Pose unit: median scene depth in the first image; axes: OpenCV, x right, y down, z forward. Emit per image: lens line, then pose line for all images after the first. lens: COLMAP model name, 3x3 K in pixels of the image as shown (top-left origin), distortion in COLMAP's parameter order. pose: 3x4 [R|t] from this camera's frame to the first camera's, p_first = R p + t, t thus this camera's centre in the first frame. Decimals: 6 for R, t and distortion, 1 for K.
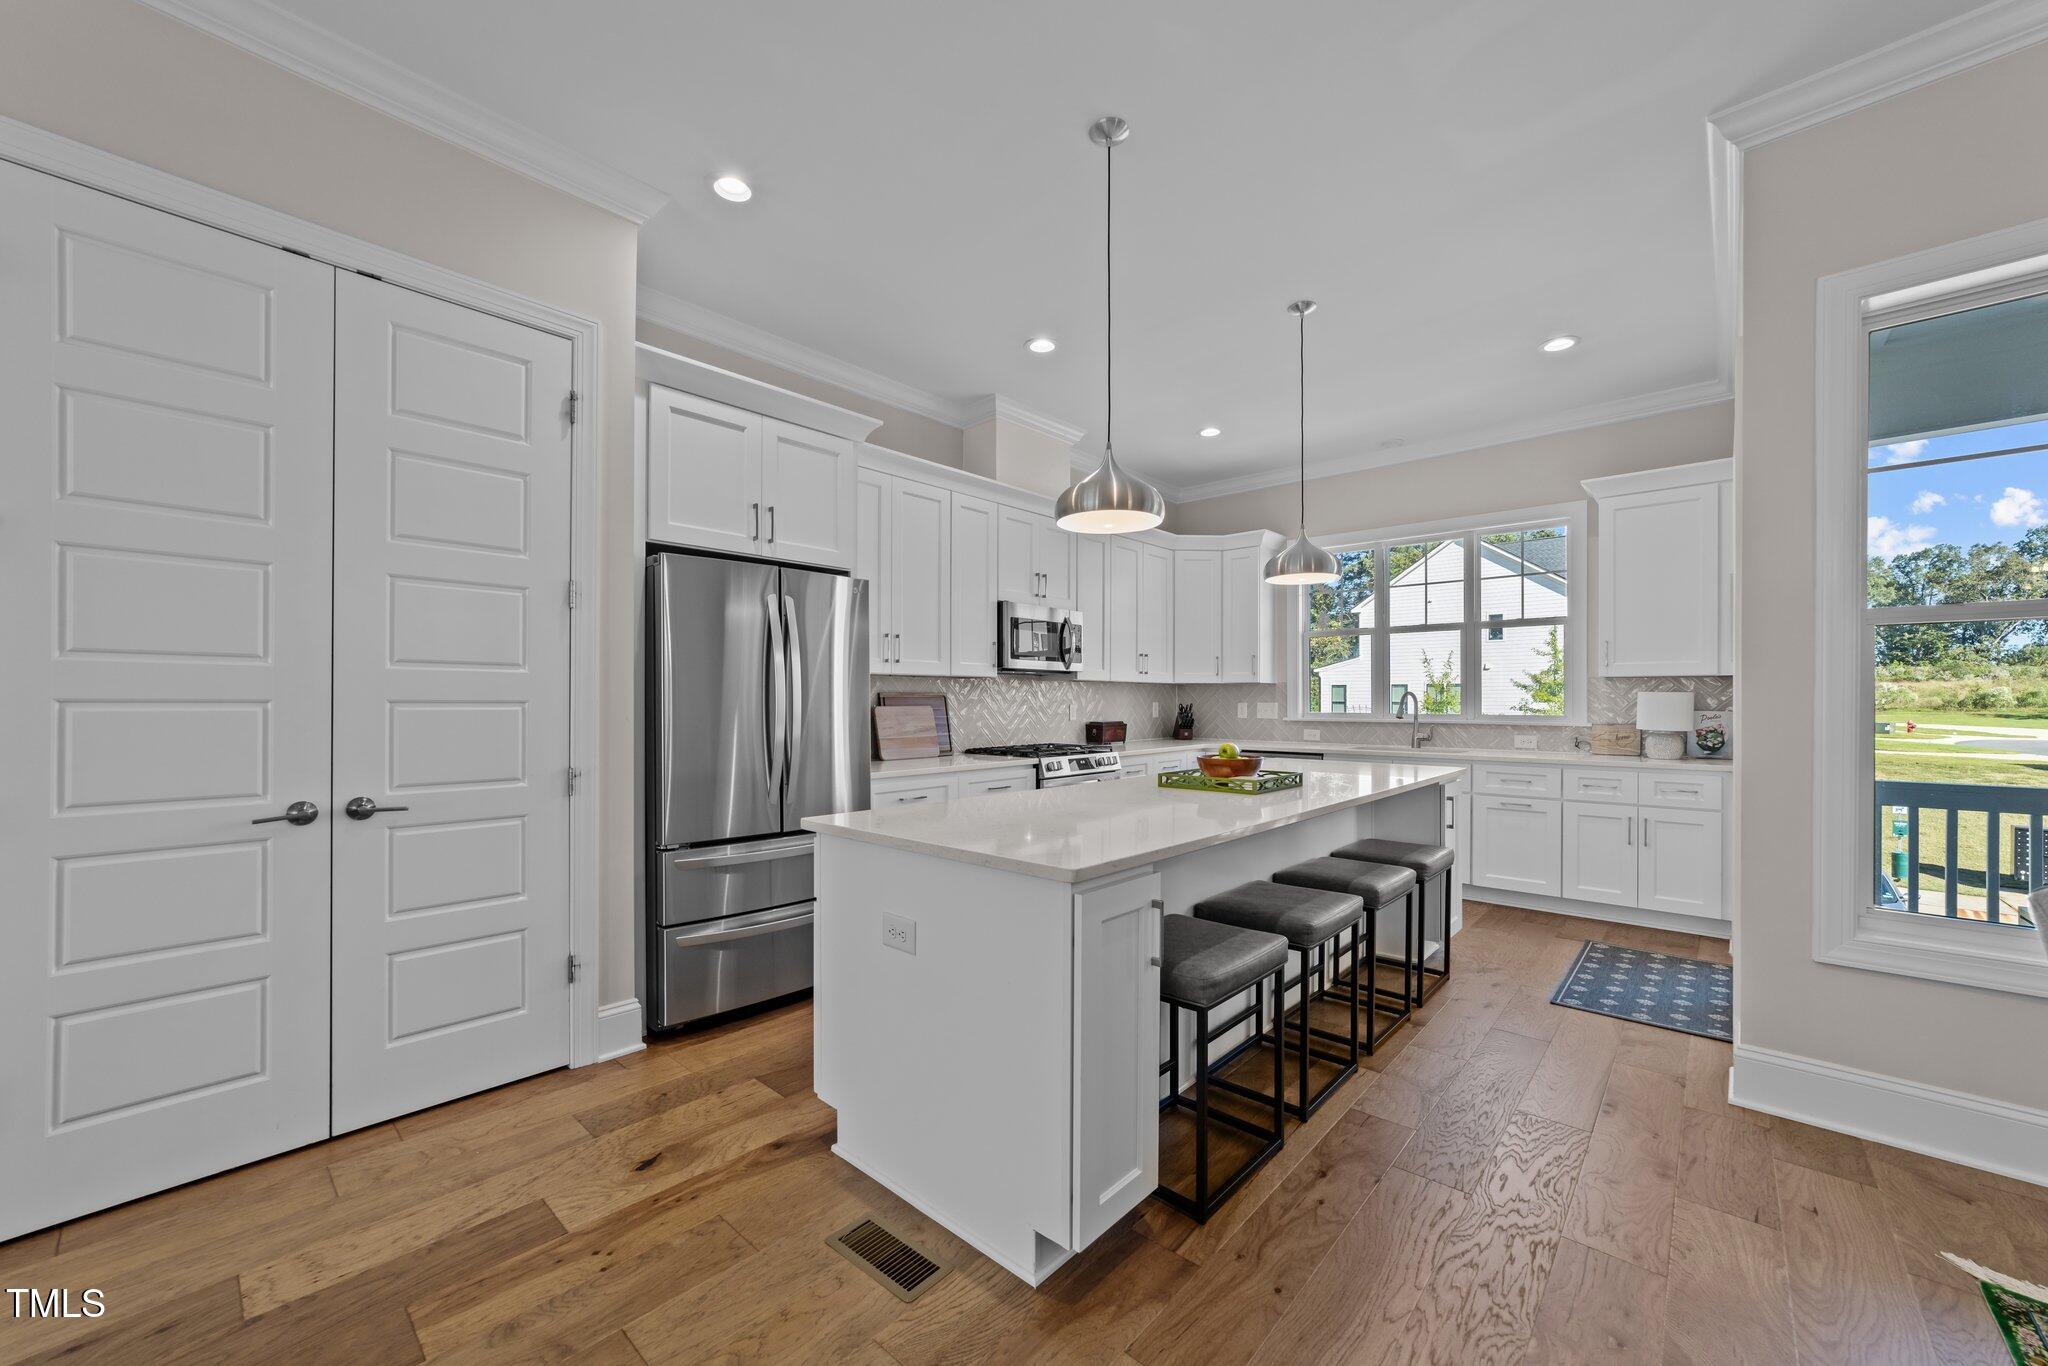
lens RADIAL K [[789.0, 0, 1049.9], [0, 789.0, 697.6], [0, 0, 1]] dist [0.000624, 0.004735]
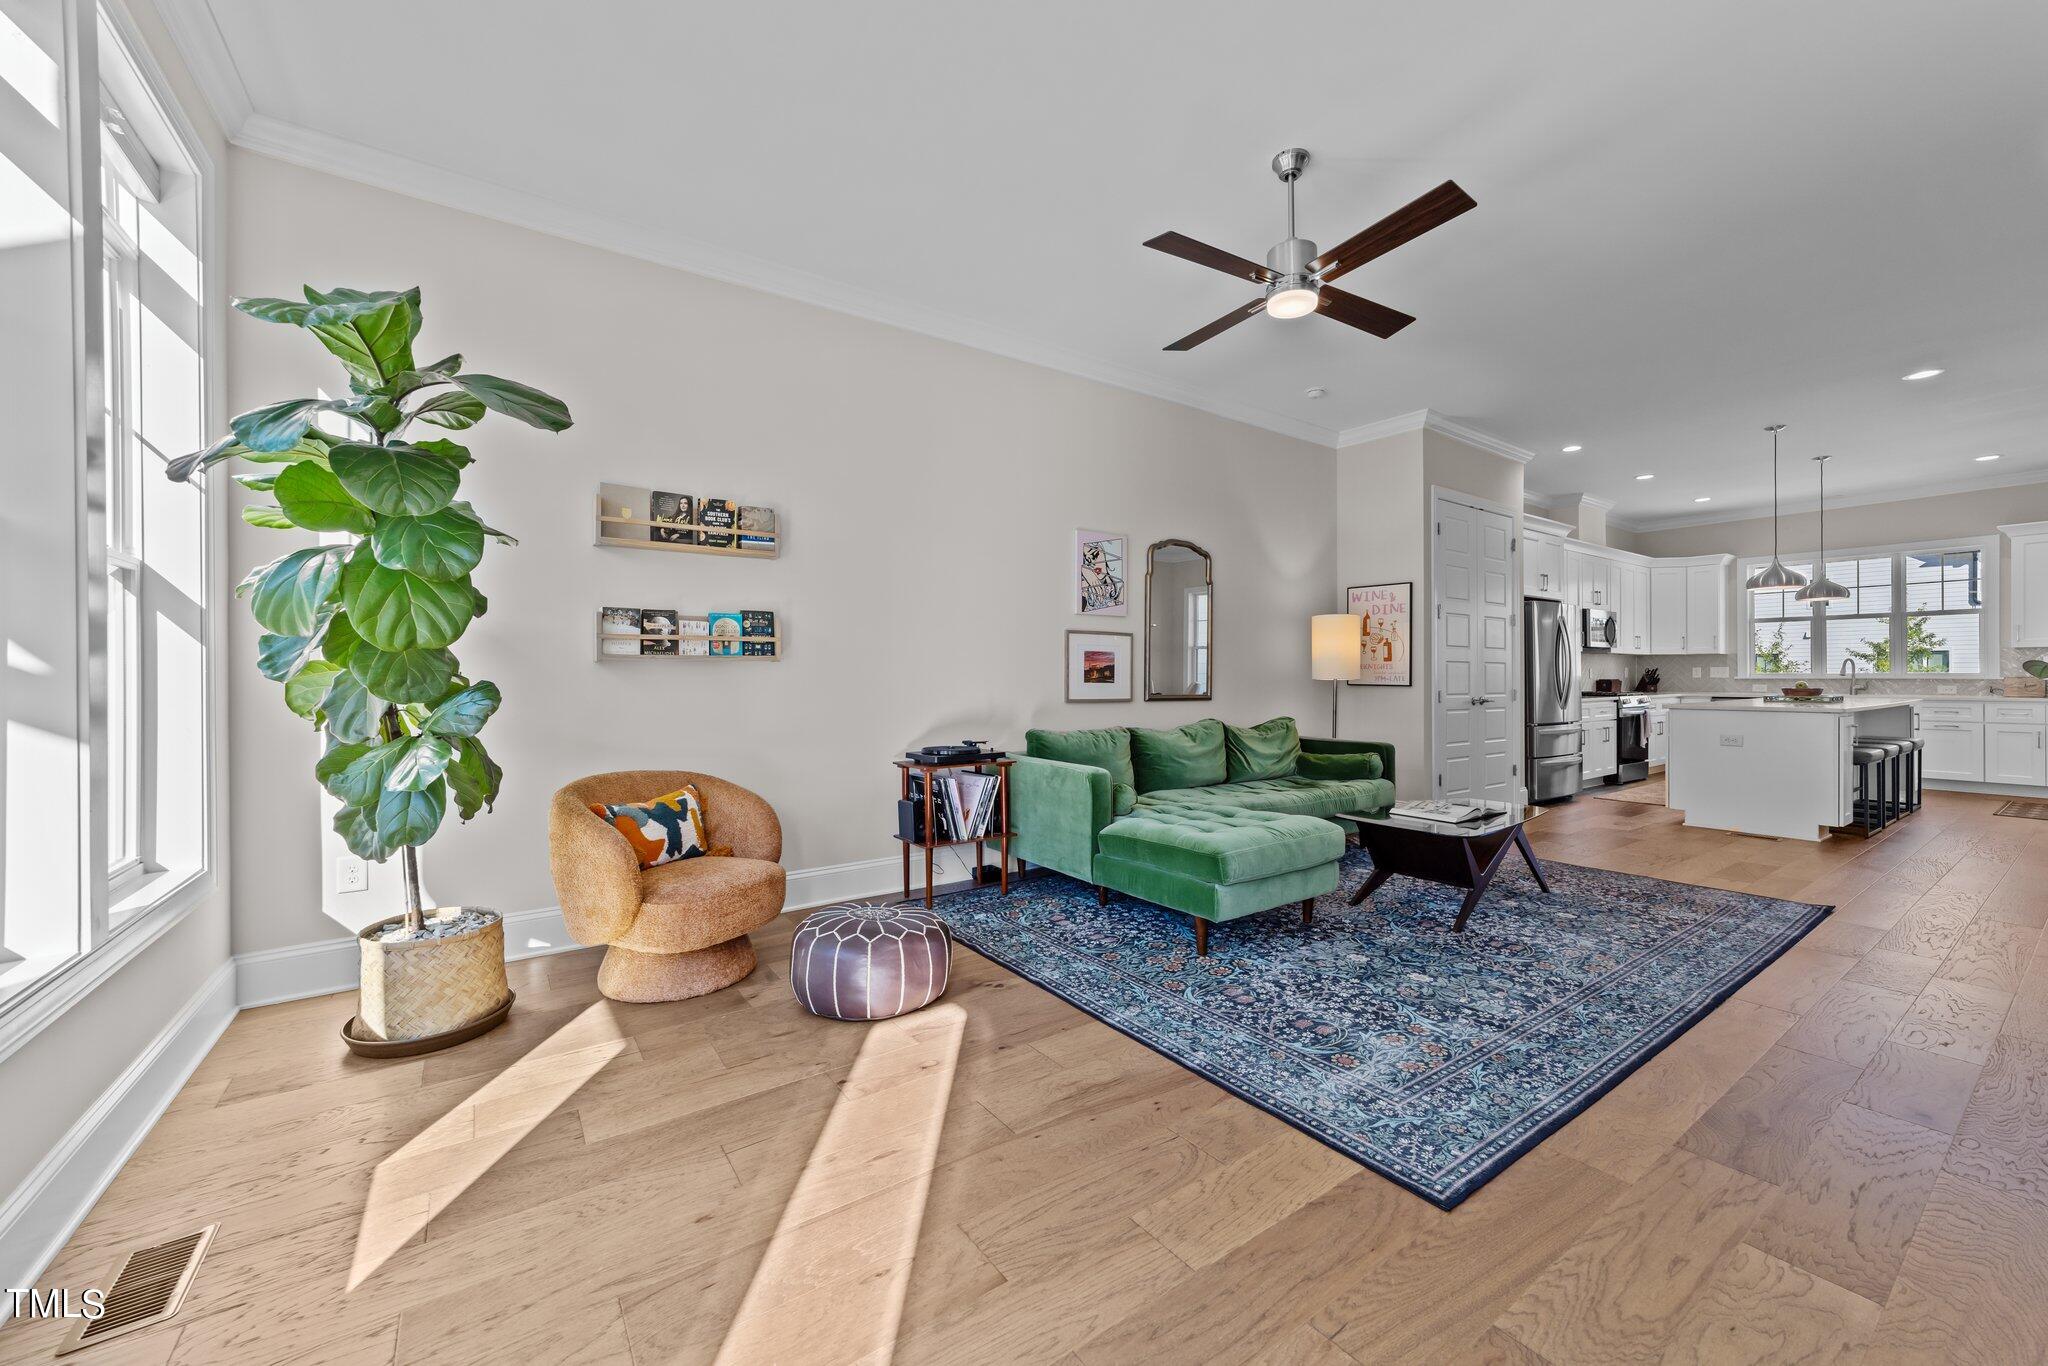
lens RADIAL K [[785.9, 0, 1021.1], [0, 785.9, 679.1], [0, 0, 1]] dist [-0.013158, 0.000153]
pose [[0.967959, -0.002194, -0.251099, -0.797177], [0.004247, 0.999962, 0.007638, 0.015668], [0.251073, -0.008459, 0.967931, -0.947948]]
